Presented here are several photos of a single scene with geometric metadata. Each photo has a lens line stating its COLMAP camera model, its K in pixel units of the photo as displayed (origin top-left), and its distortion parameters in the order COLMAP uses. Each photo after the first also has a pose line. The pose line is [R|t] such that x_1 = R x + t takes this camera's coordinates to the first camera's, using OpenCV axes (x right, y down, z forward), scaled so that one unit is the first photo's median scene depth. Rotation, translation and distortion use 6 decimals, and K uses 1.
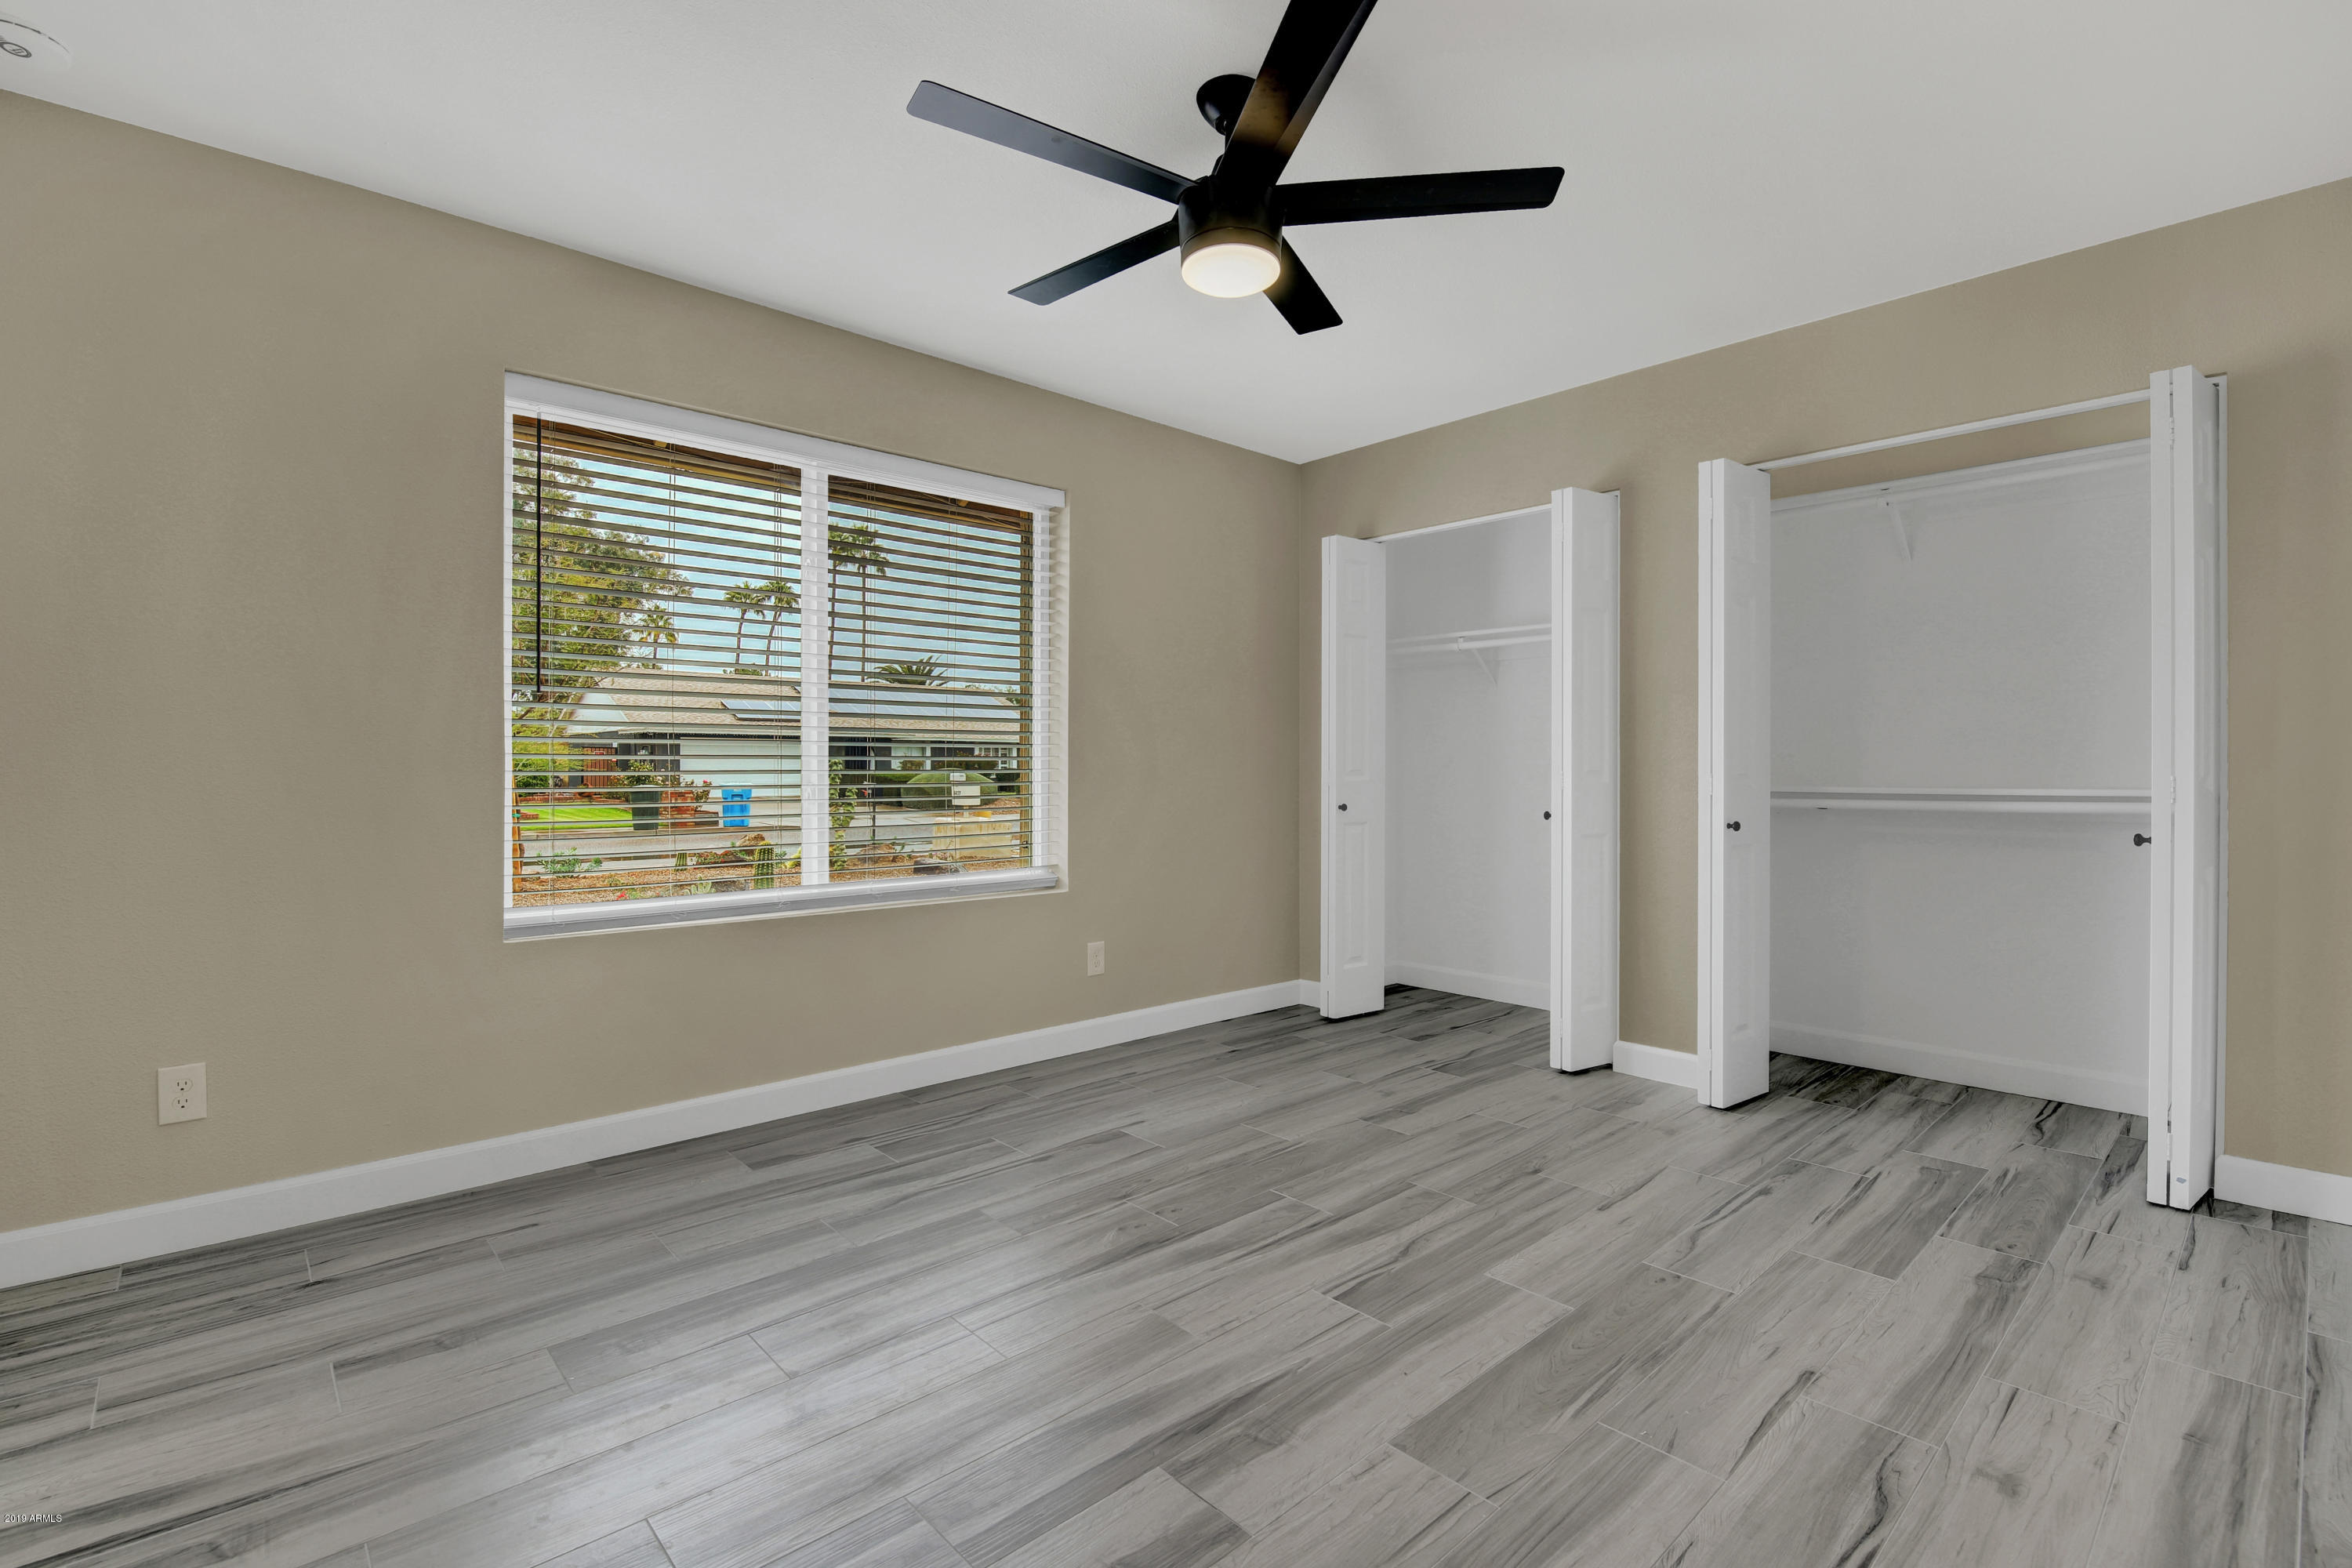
lens RADIAL K [[1068.7, 0, 1173.9], [0, 1068.7, 775.9], [0, 0, 1]] dist [-0.015933, -0.000240]
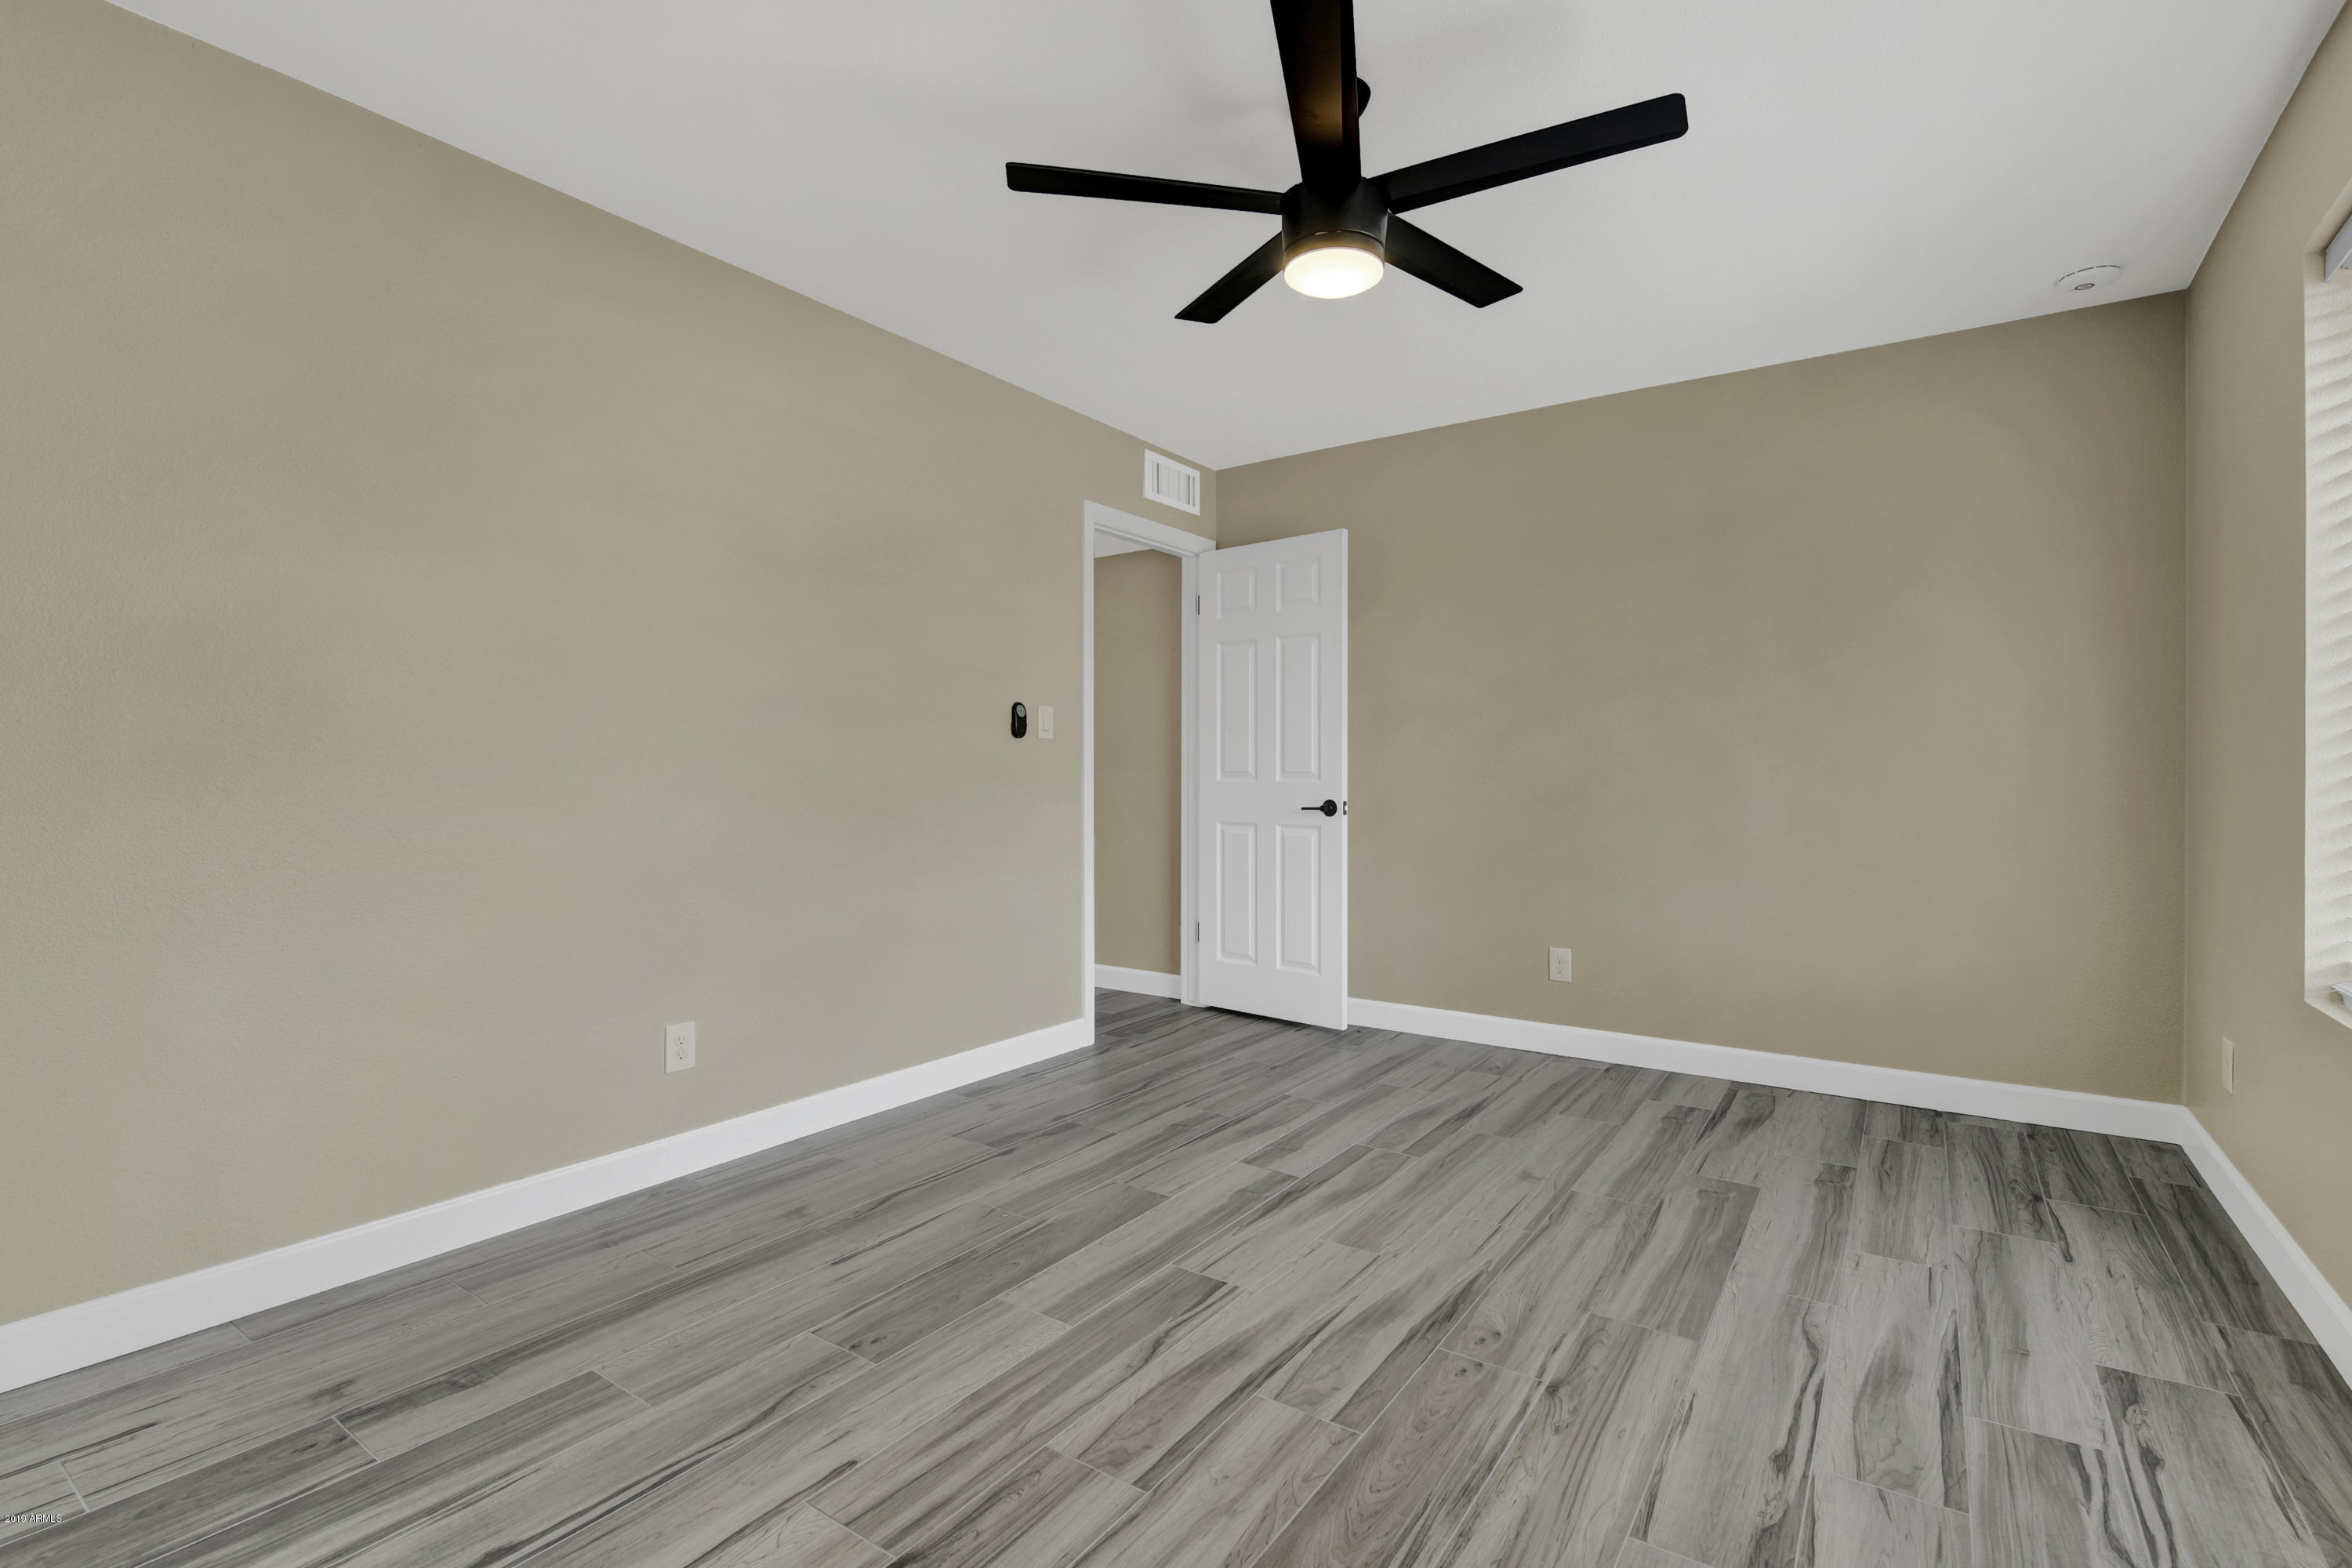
lens RADIAL K [[1068.7, 0, 1177.2], [0, 1068.7, 780.2], [0, 0, 1]] dist [-0.015933, -0.000240]
pose [[-0.976815, -0.001613, -0.214080, 0.401402], [-0.003917, 0.999939, 0.010340, -0.007626], [0.214050, 0.010939, -0.976761, 1.911613]]
